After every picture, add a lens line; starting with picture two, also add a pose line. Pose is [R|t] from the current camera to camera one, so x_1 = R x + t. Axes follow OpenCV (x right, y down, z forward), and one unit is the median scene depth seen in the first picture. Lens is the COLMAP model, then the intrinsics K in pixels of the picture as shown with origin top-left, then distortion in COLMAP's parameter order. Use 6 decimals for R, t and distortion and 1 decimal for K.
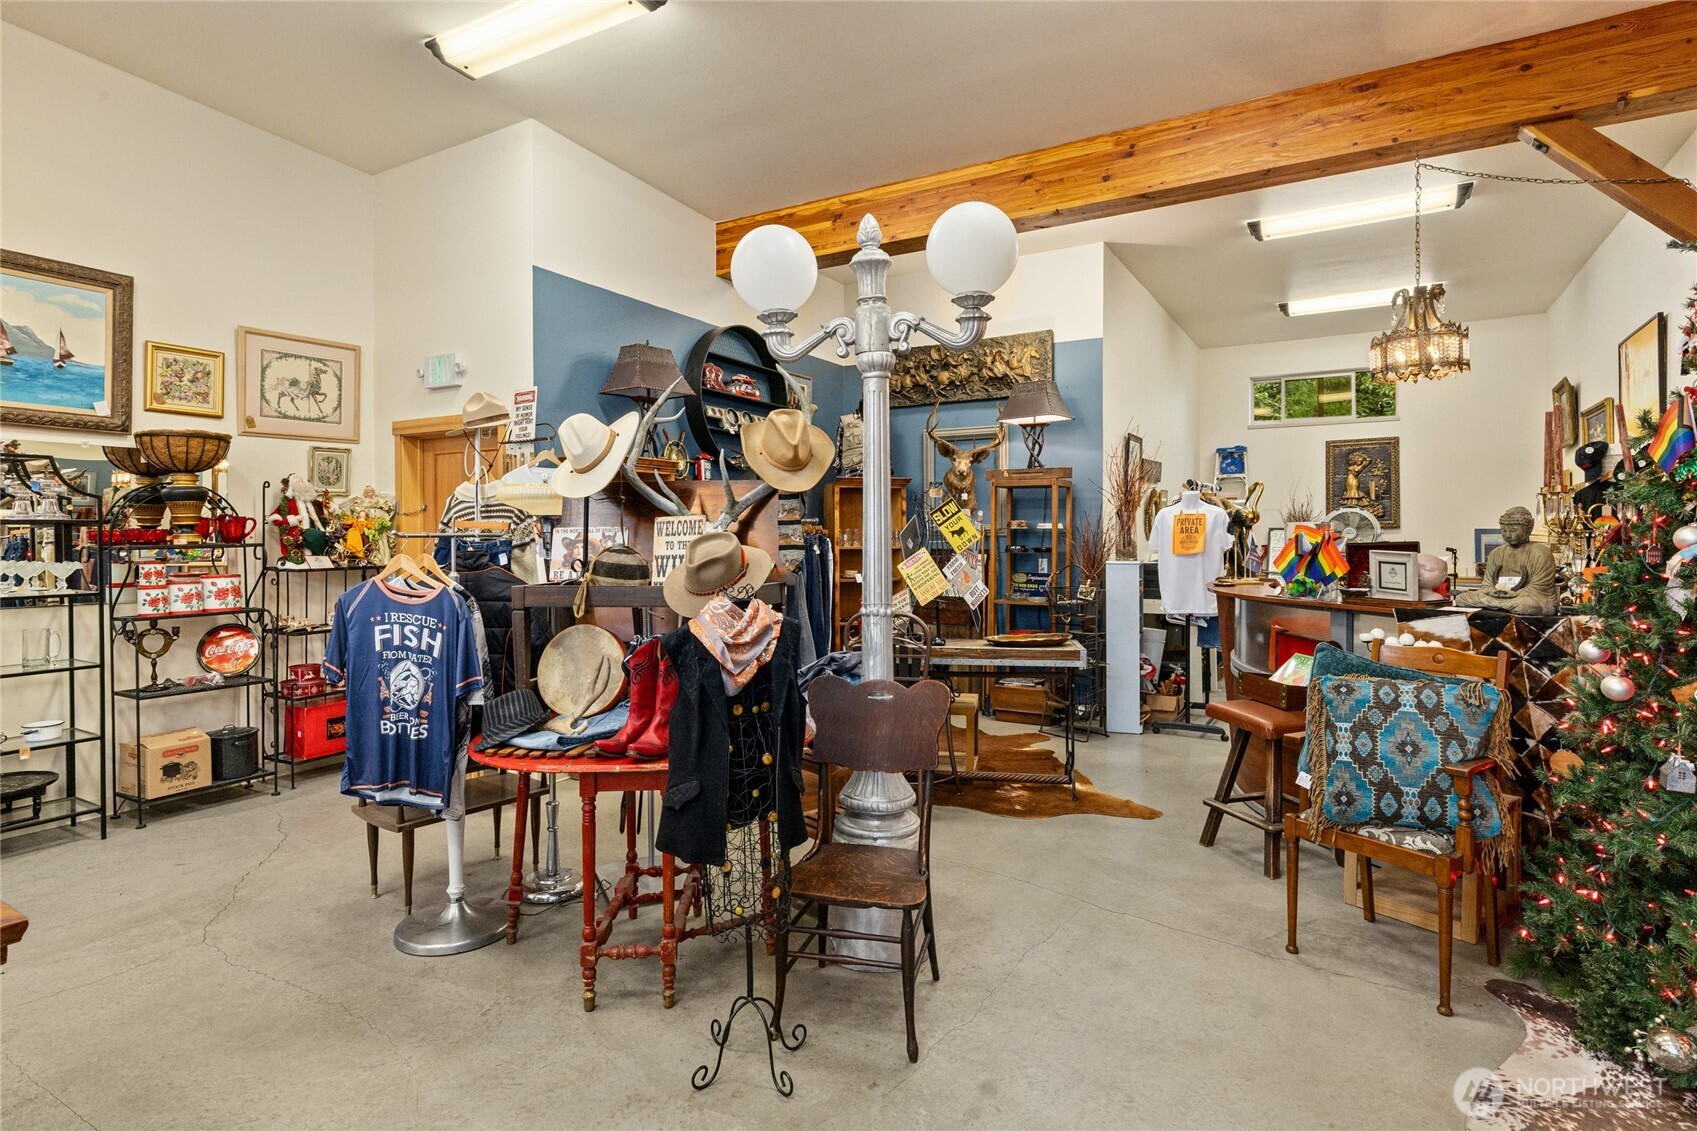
lens RADIAL K [[882.2, 0, 851.9], [0, 882.2, 544.3], [0, 0, 1]] dist [0.001640, 0.001538]
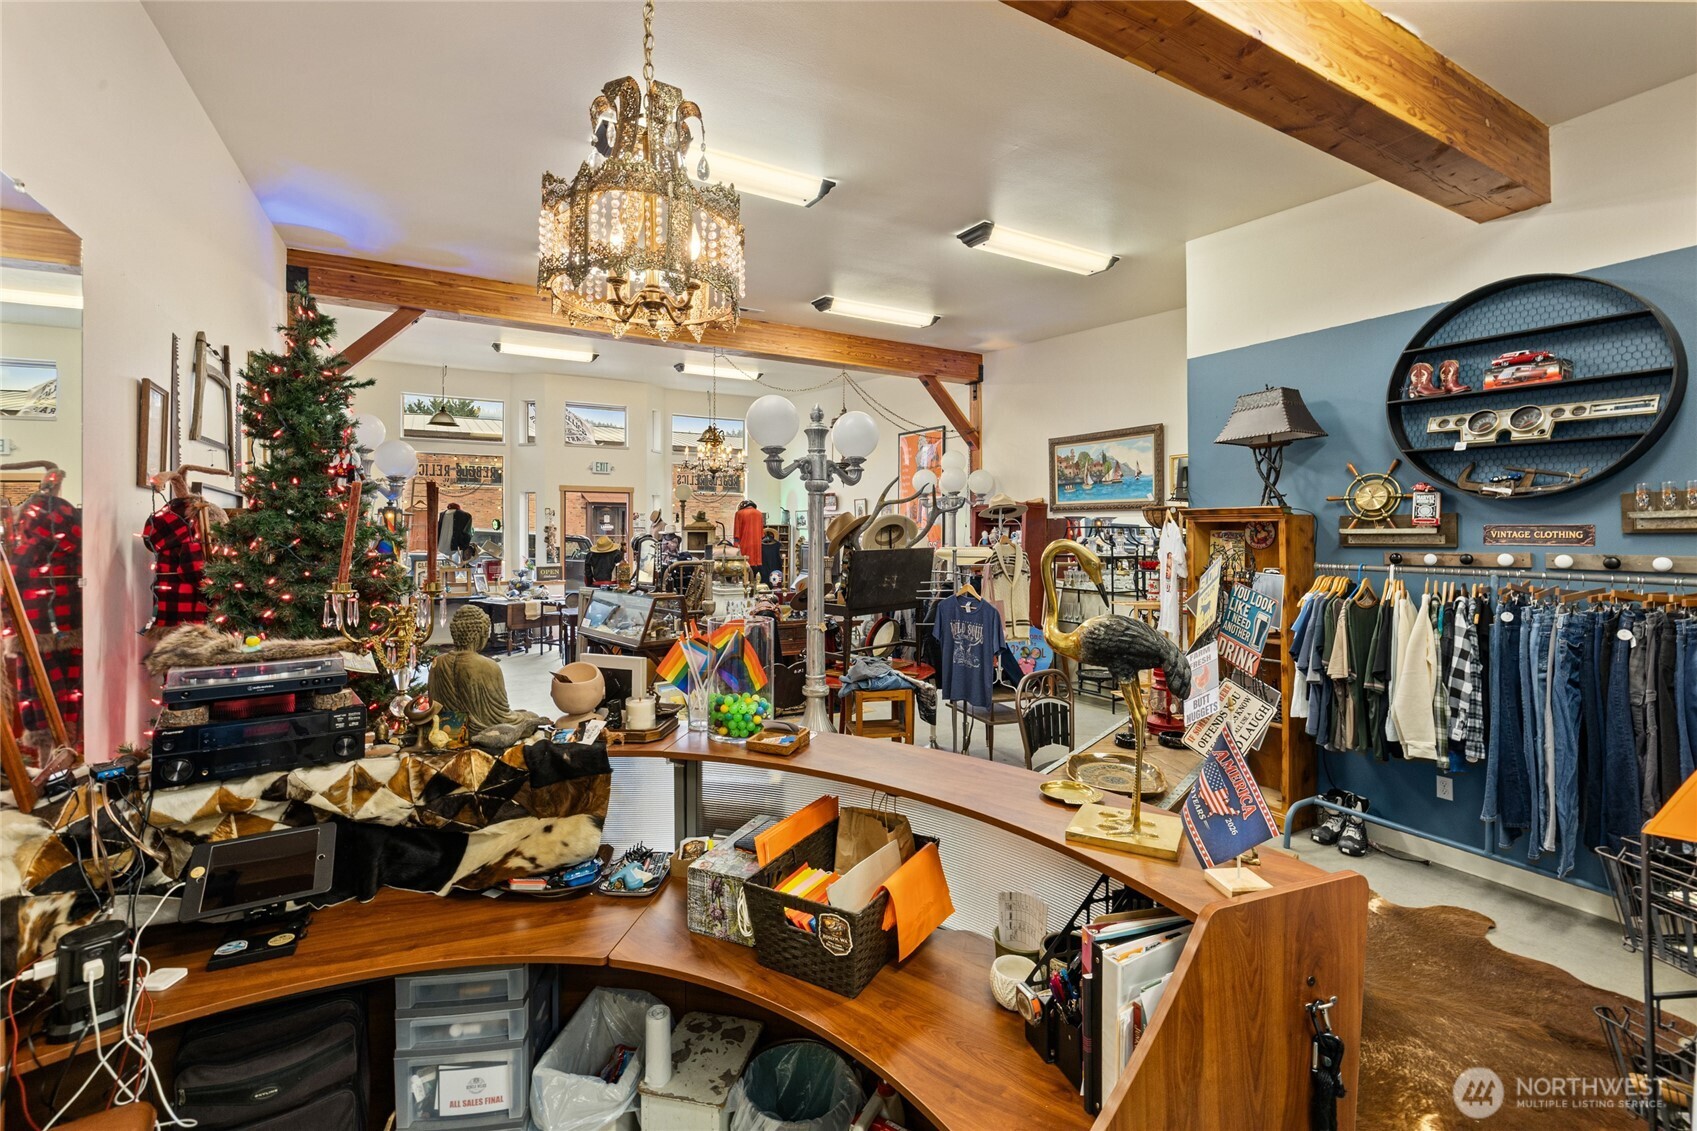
lens RADIAL K [[732.9, 0, 842.9], [0, 732.9, 549.7], [0, 0, 1]] dist [0.001727, 0.000381]
pose [[-0.503192, 0.024227, -0.863835, 0.604348], [-0.008519, 0.999419, 0.032992, -0.060708], [0.864132, 0.023961, -0.502694, 0.857703]]
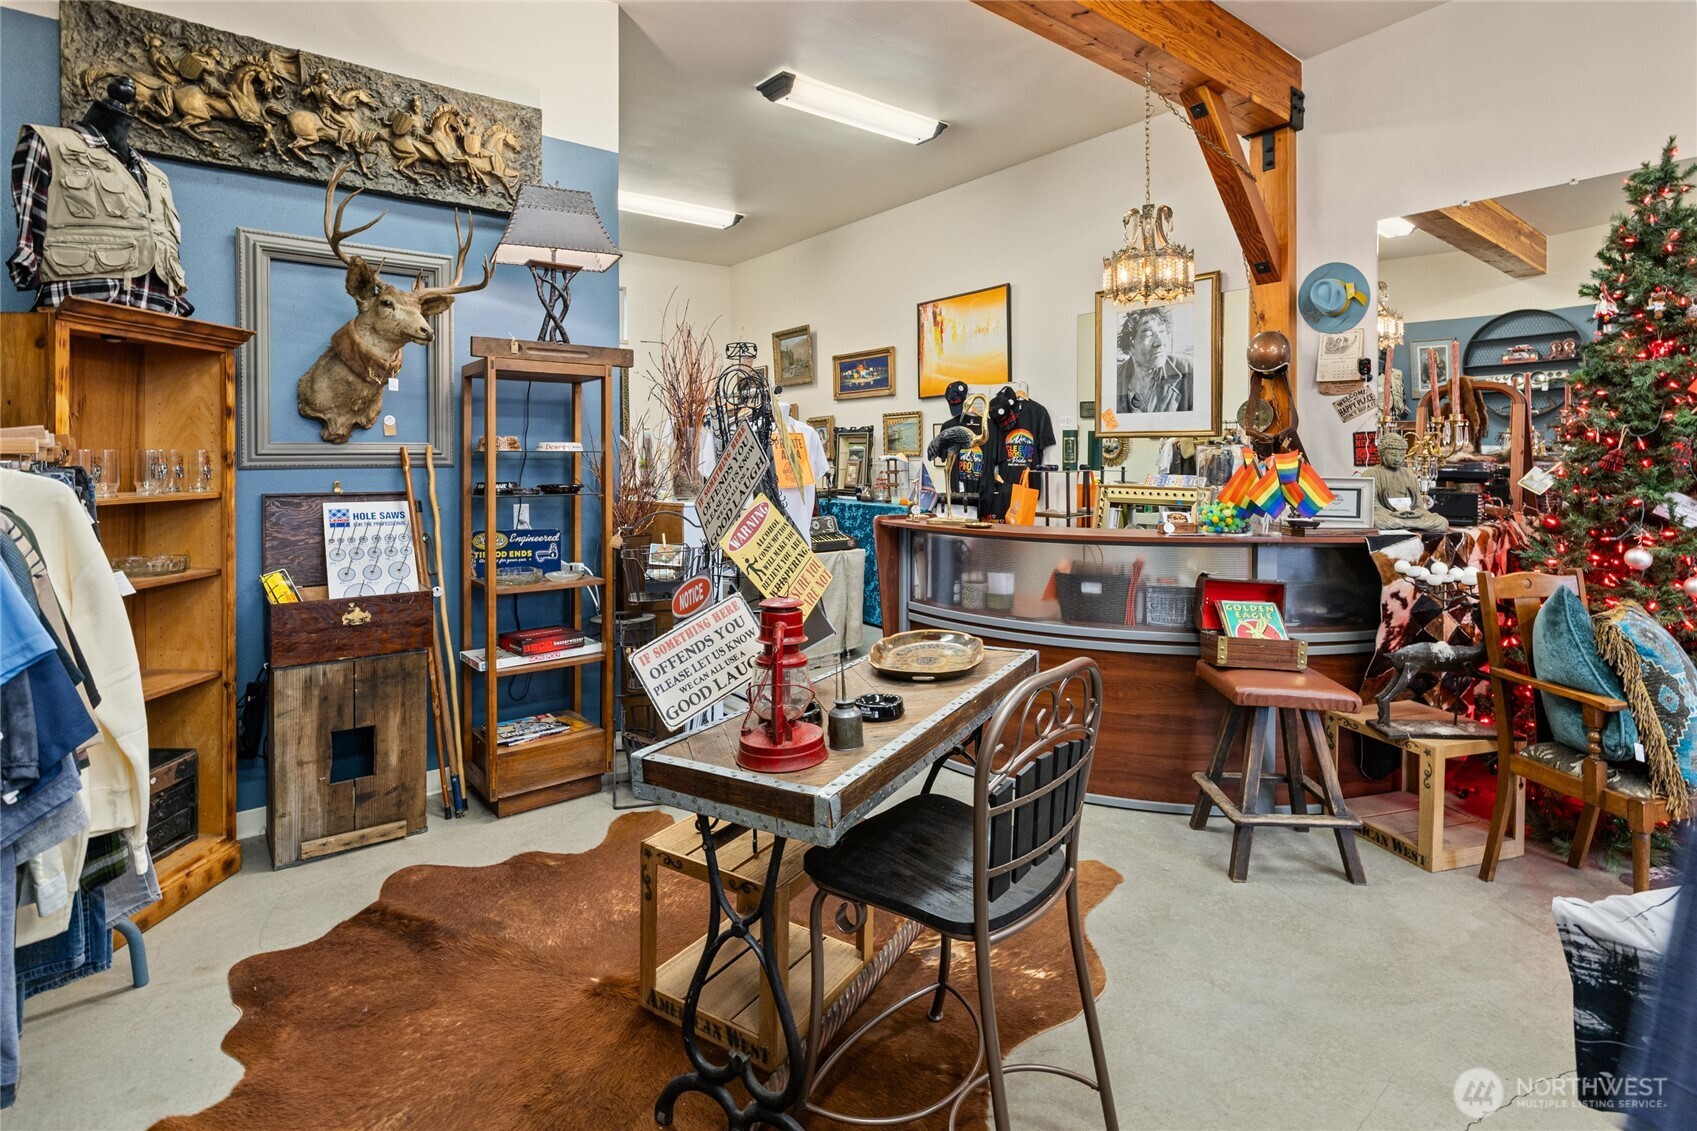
lens RADIAL K [[827.7, 0, 853.1], [0, 827.7, 468.0], [0, 0, 1]] dist [-0.015725, 0.008010]
pose [[0.359640, -0.011949, 0.933014, -0.227134], [0.014537, 0.999868, 0.007202, -0.008830], [-0.932978, 0.010974, 0.359767, 0.668755]]
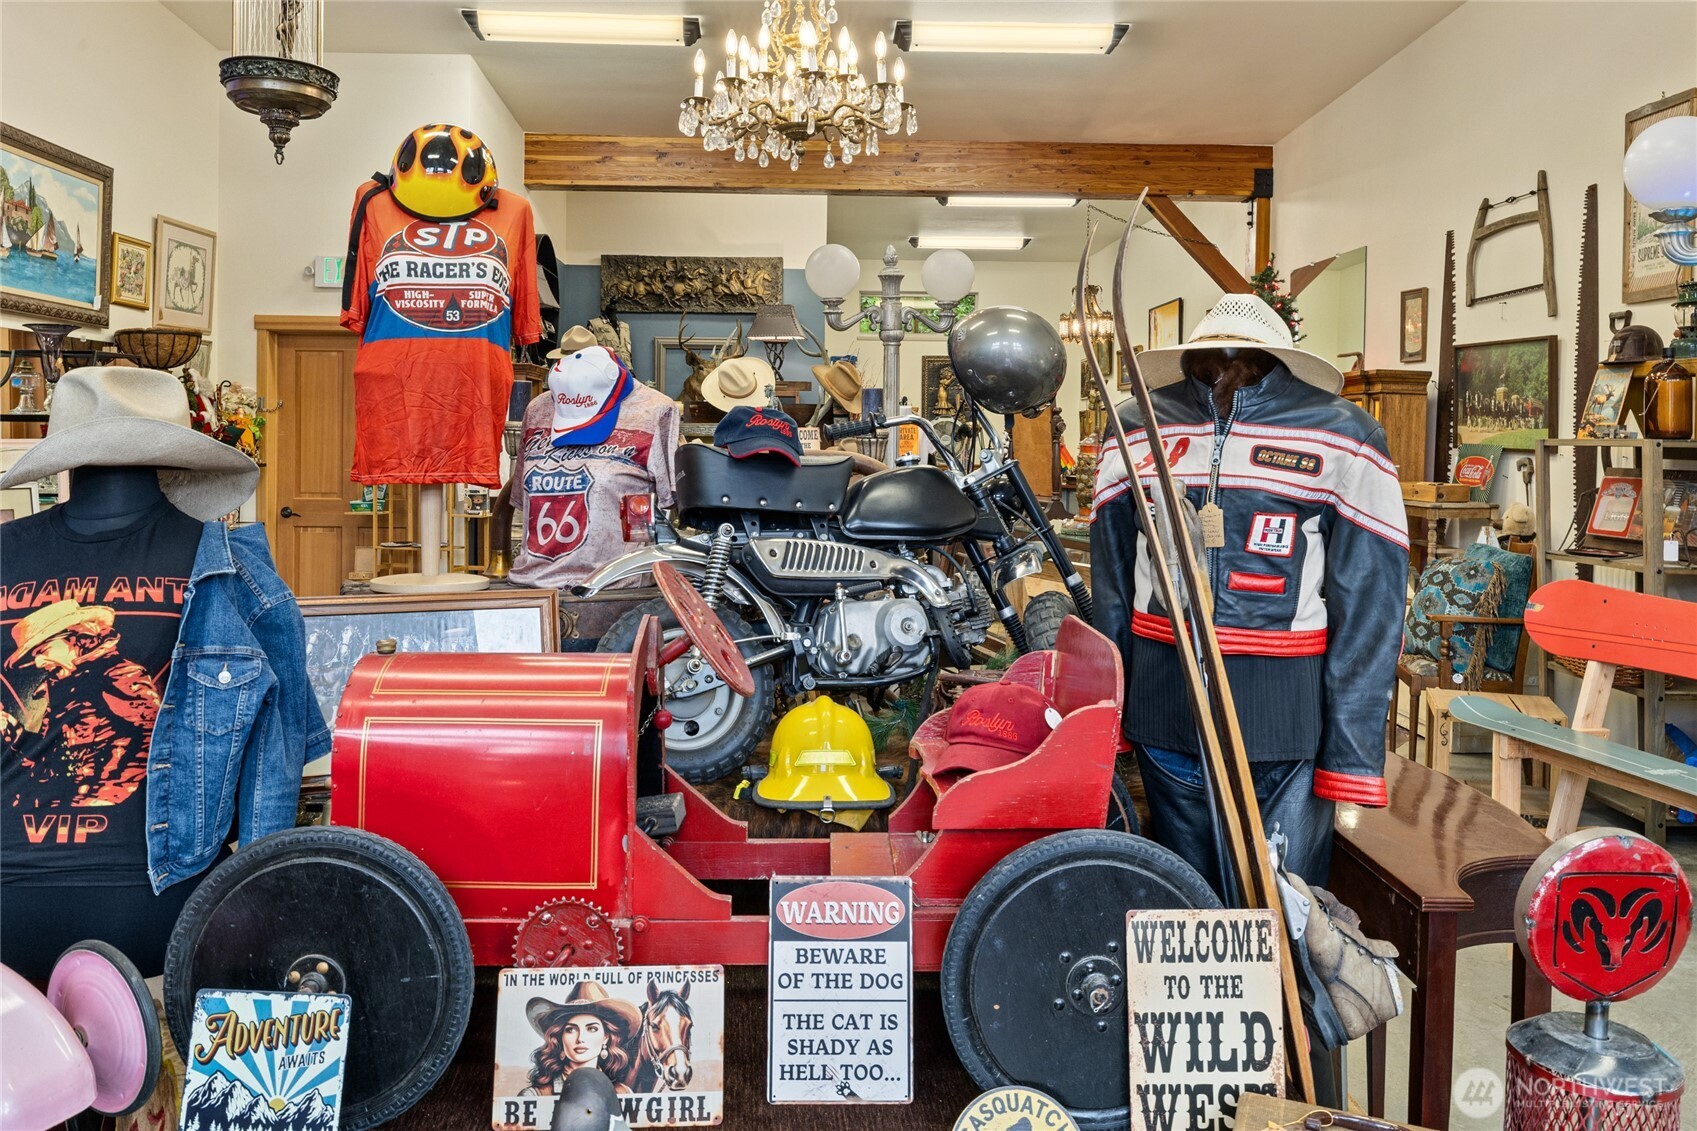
lens RADIAL K [[1287.8, 0, 830.7], [0, 1287.8, 469.3], [0, 0, 1]] dist [-0.002235, -0.000619]
pose [[0.847016, -0.000895, 0.531567, -0.648274], [-0.007183, 0.999888, 0.013130, 0.006298], [-0.531520, -0.014940, 0.846914, -0.468048]]
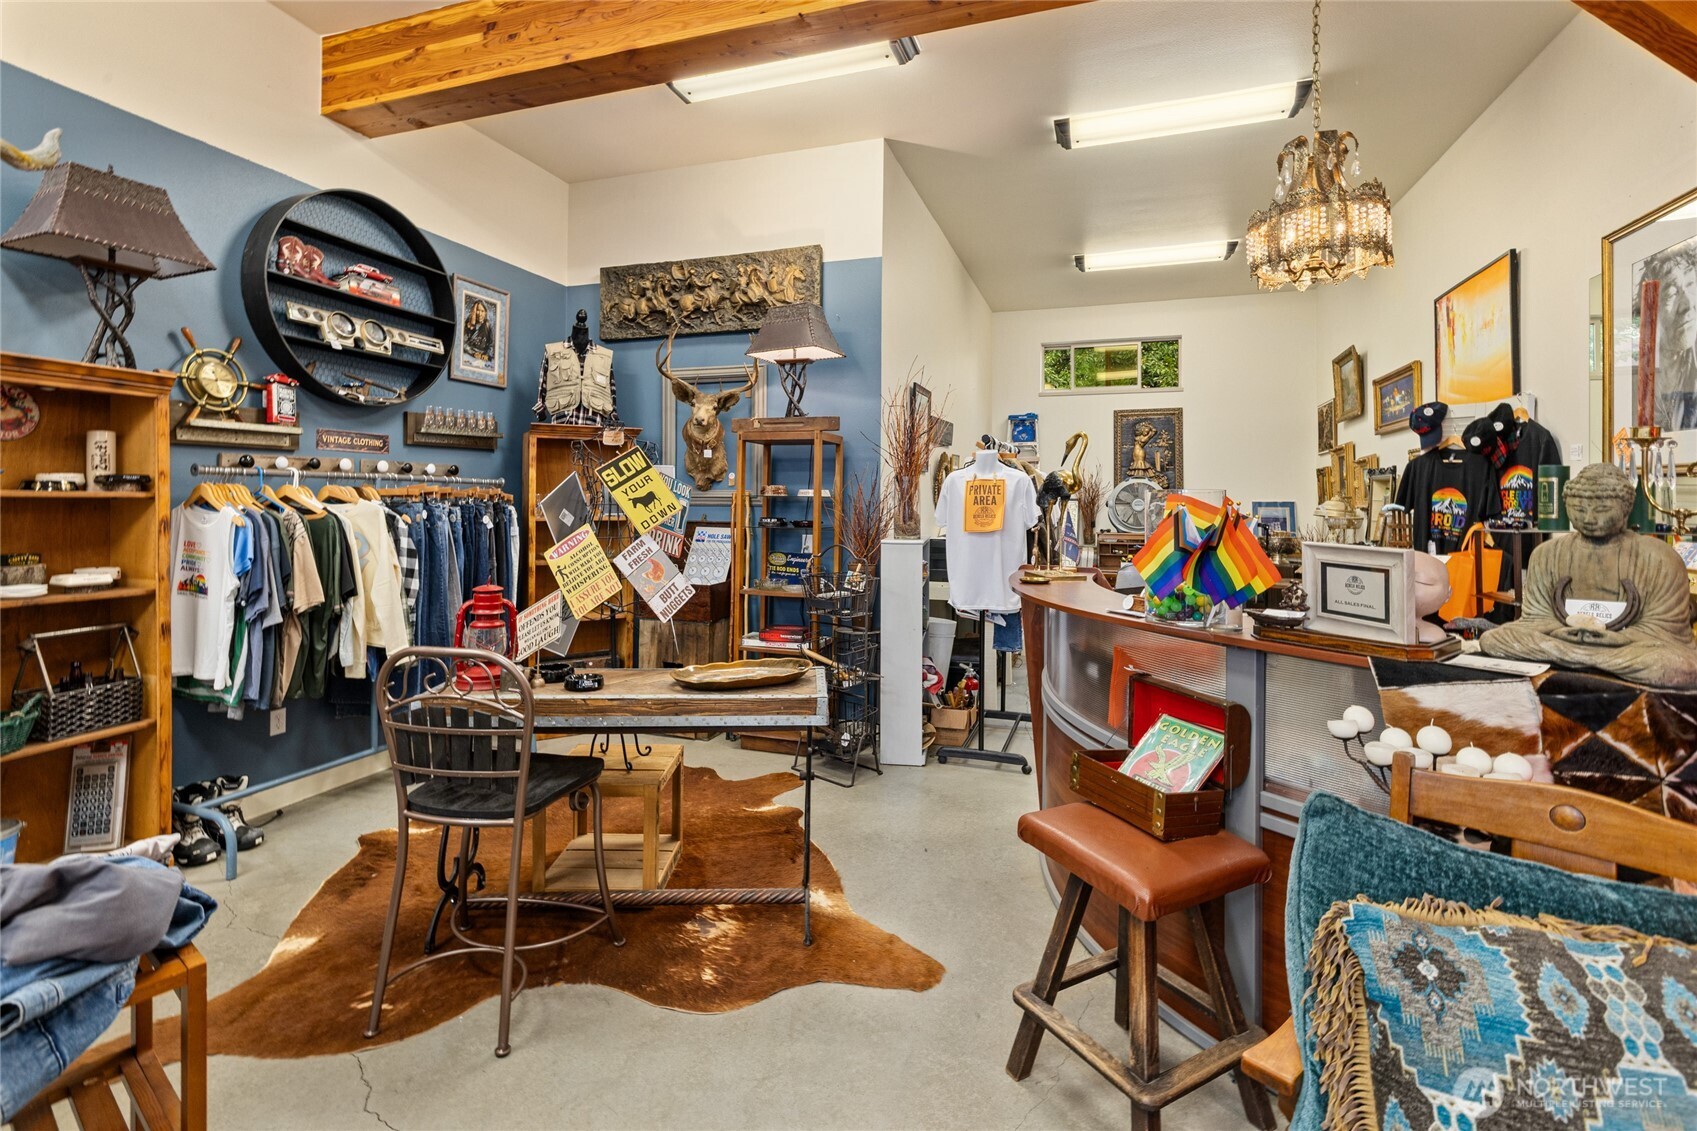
lens RADIAL K [[776.9, 0, 848.1], [0, 776.9, 496.6], [0, 0, 1]] dist [-0.004856, 0.000323]
pose [[0.980134, 0.011368, 0.198010, 0.126153], [-0.008008, 0.999810, -0.017760, -0.006122], [-0.198174, 0.015821, 0.980039, 0.345166]]
